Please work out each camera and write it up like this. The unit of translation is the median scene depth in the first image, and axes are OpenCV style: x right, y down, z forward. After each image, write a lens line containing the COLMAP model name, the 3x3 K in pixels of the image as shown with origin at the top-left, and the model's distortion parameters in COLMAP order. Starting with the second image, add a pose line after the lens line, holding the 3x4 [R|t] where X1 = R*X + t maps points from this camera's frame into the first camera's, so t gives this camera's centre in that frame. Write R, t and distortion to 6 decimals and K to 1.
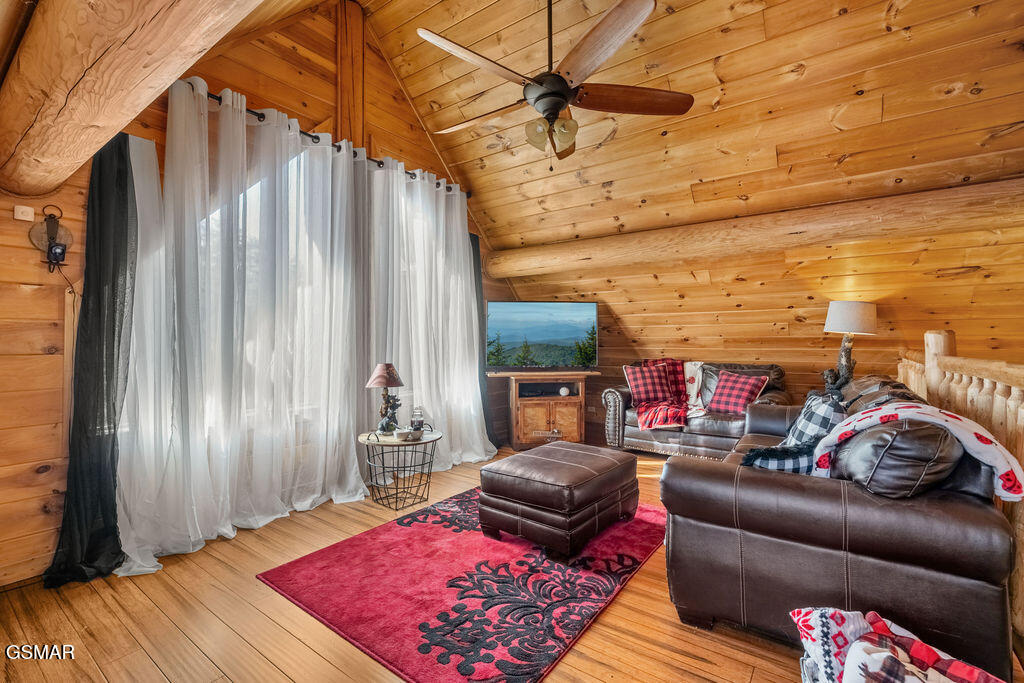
lens RADIAL K [[454.1, 0, 512.0], [0, 454.1, 341.5], [0, 0, 1]] dist [-0.001808, -0.000378]
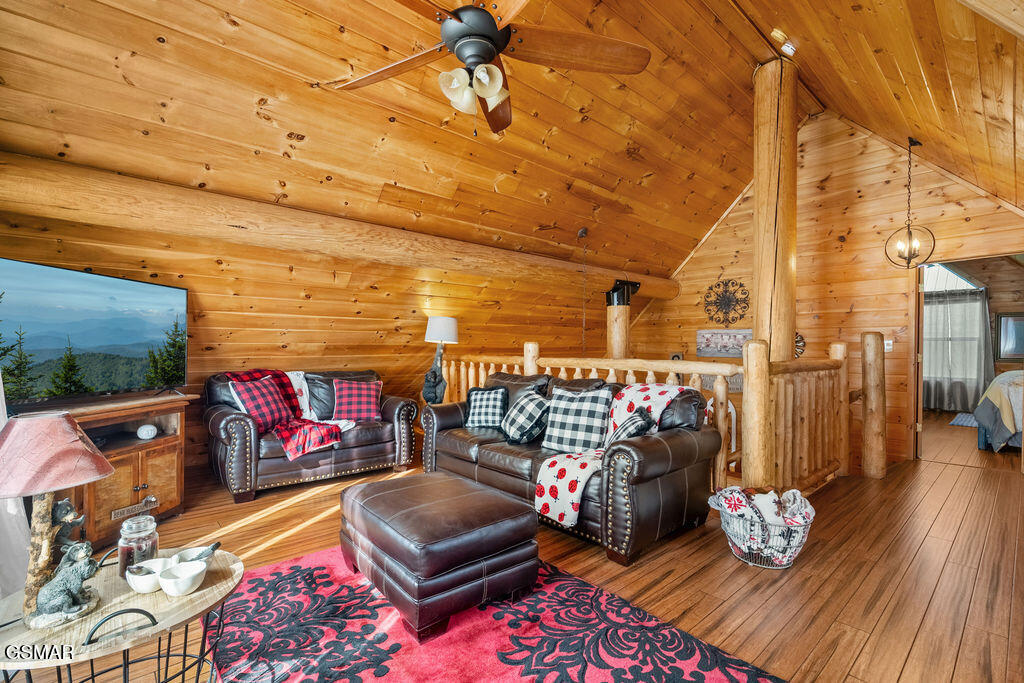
lens RADIAL K [[455.5, 0, 512.4], [0, 455.5, 362.2], [0, 0, 1]] dist [-0.001642, -0.000169]
pose [[0.223097, -0.030296, 0.974325, -0.418763], [-0.002530, 0.999496, 0.031658, -0.002741], [-0.974793, -0.009528, 0.222908, 0.457463]]
